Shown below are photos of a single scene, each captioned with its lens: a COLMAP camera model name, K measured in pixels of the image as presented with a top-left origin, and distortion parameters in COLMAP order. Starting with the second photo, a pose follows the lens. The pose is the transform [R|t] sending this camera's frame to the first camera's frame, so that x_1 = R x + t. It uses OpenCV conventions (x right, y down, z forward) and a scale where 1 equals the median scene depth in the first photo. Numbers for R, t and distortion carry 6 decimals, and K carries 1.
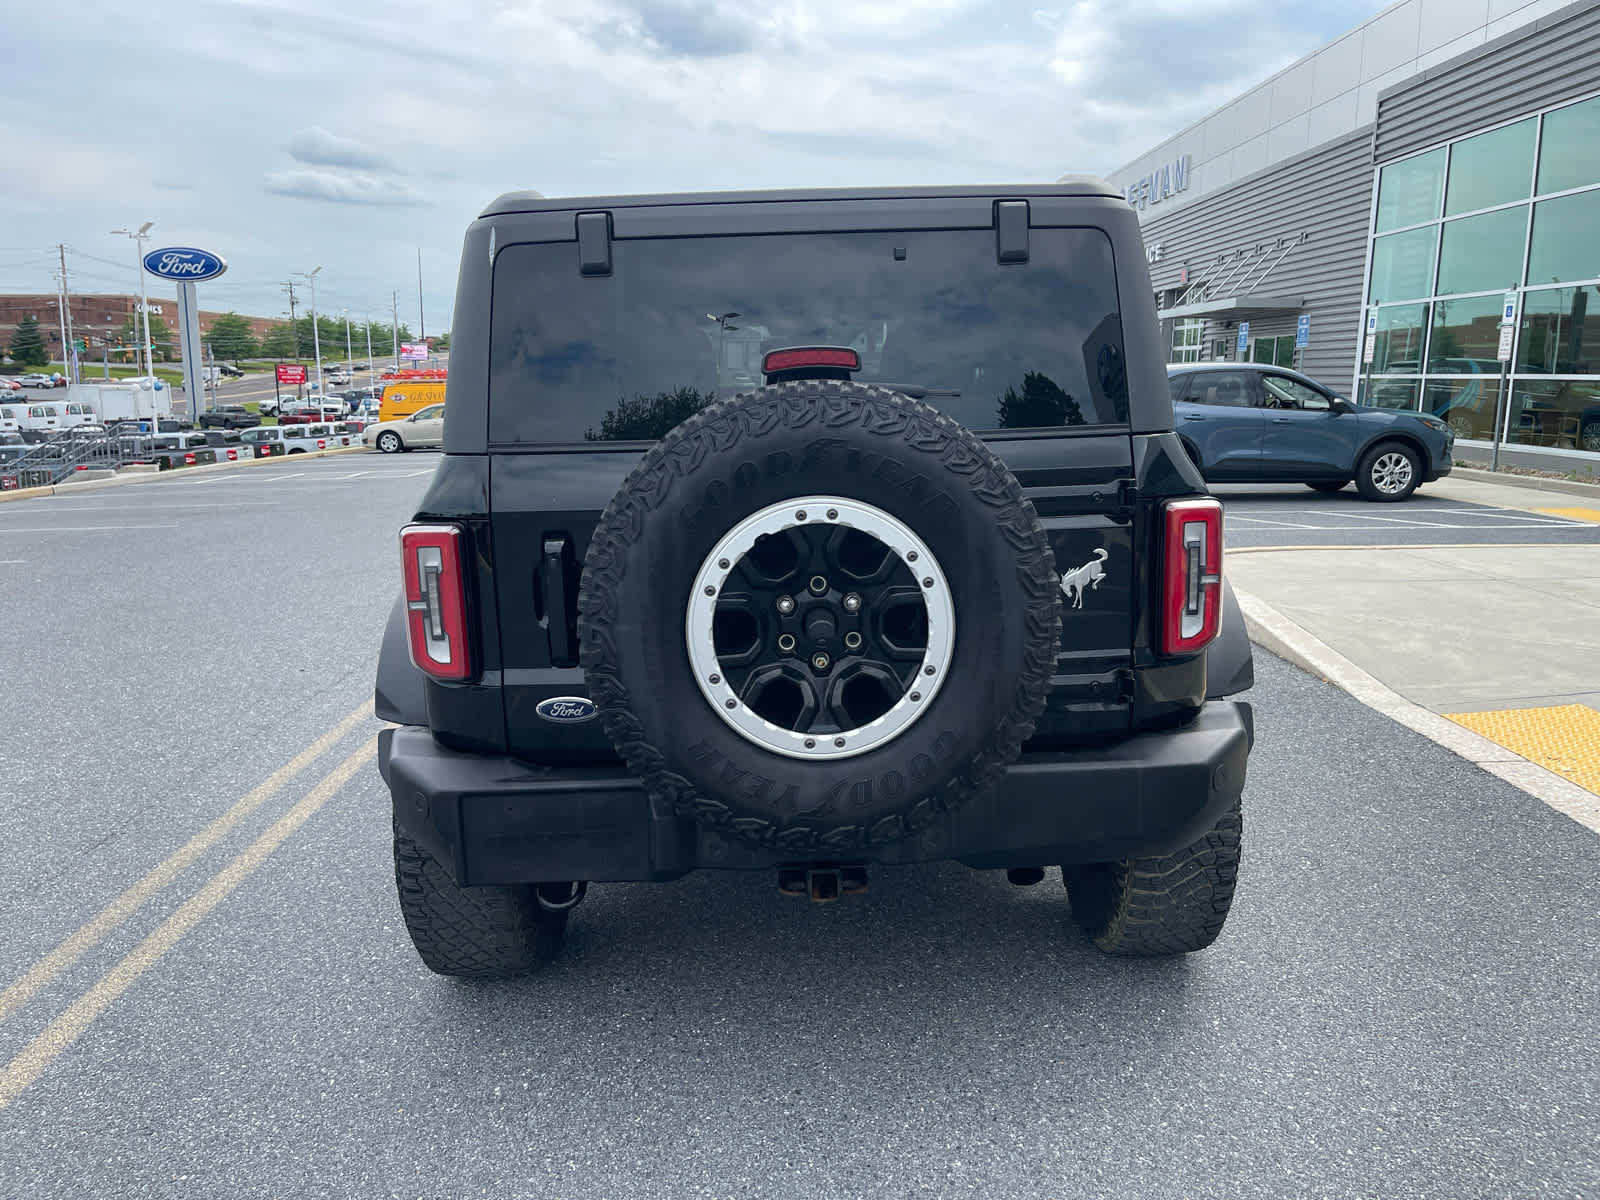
lens RADIAL K [[1233.6, 0, 802.6], [0, 1233.6, 613.7], [0, 0, 1]] dist [0.037892, -0.008674]
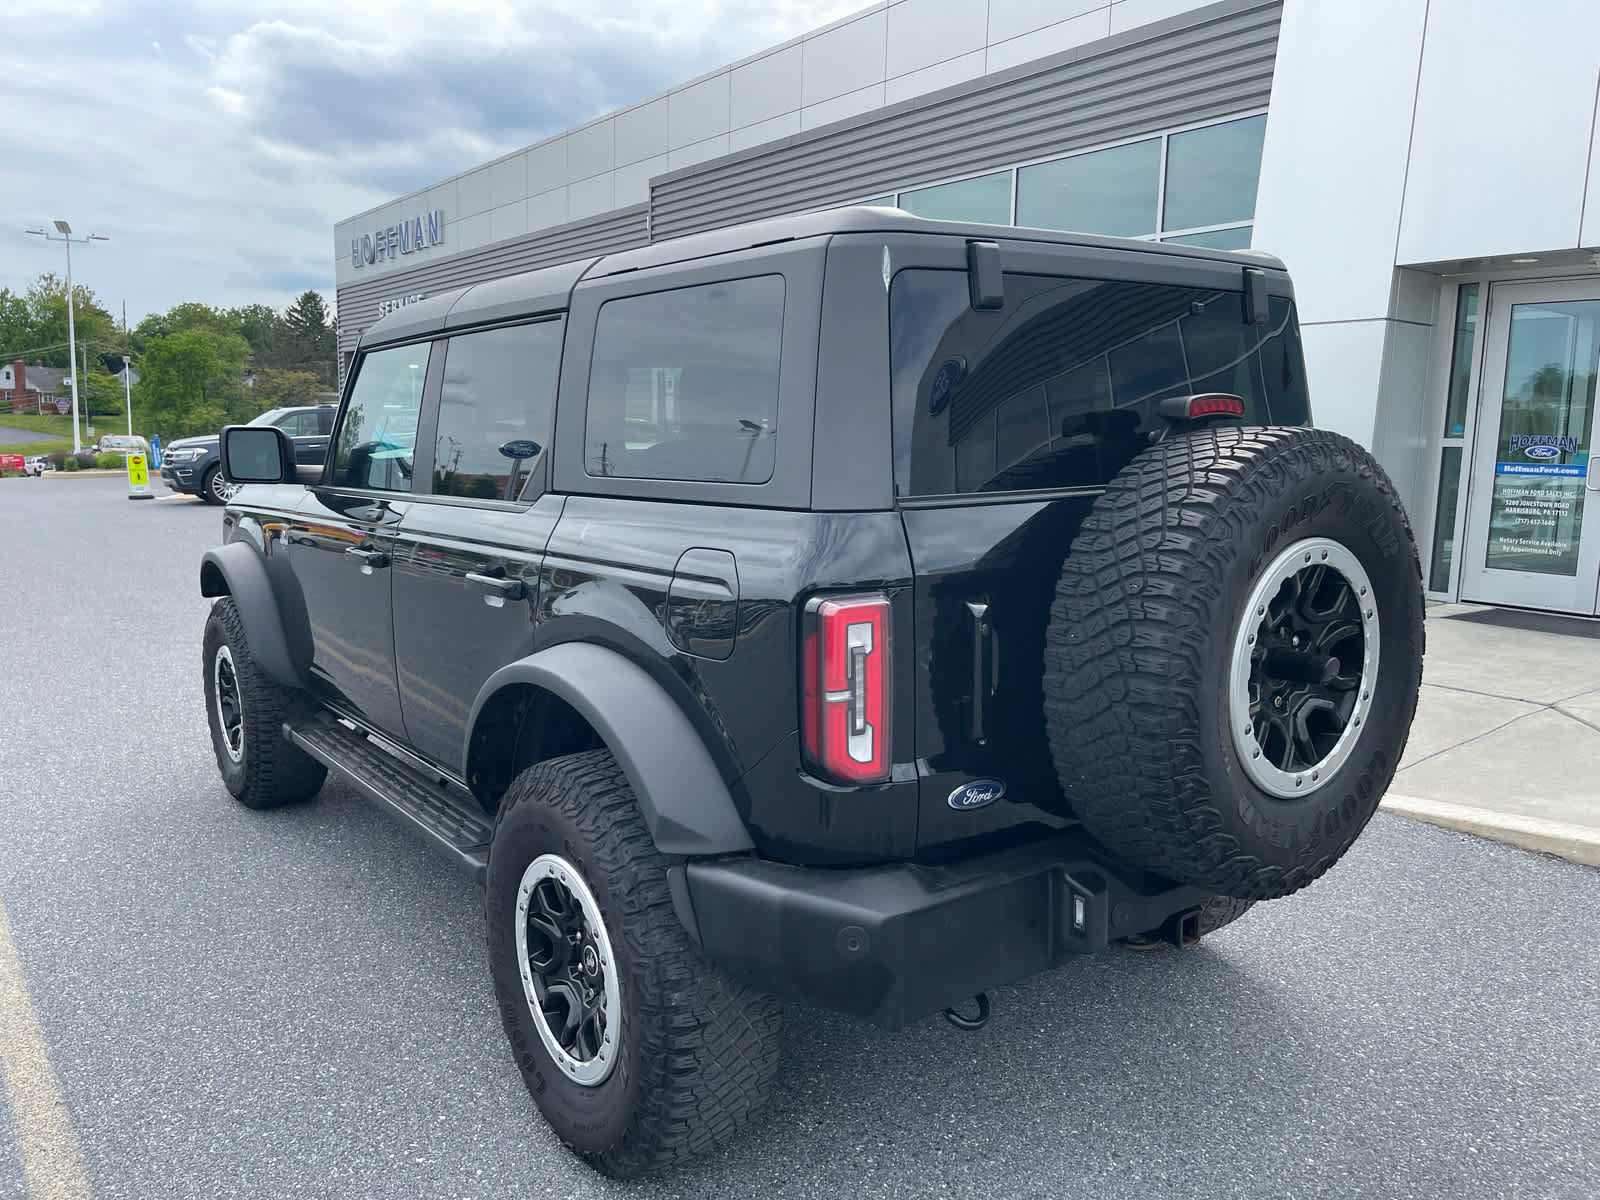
lens RADIAL K [[1242.7, 0, 805.2], [0, 1242.7, 604.7], [0, 0, 1]] dist [0.067936, -0.106360]
pose [[0.803601, -0.070086, 0.591027, -0.810796], [0.098960, 0.994954, -0.016567, -0.055186], [-0.586884, 0.071801, 0.806481, 0.347321]]
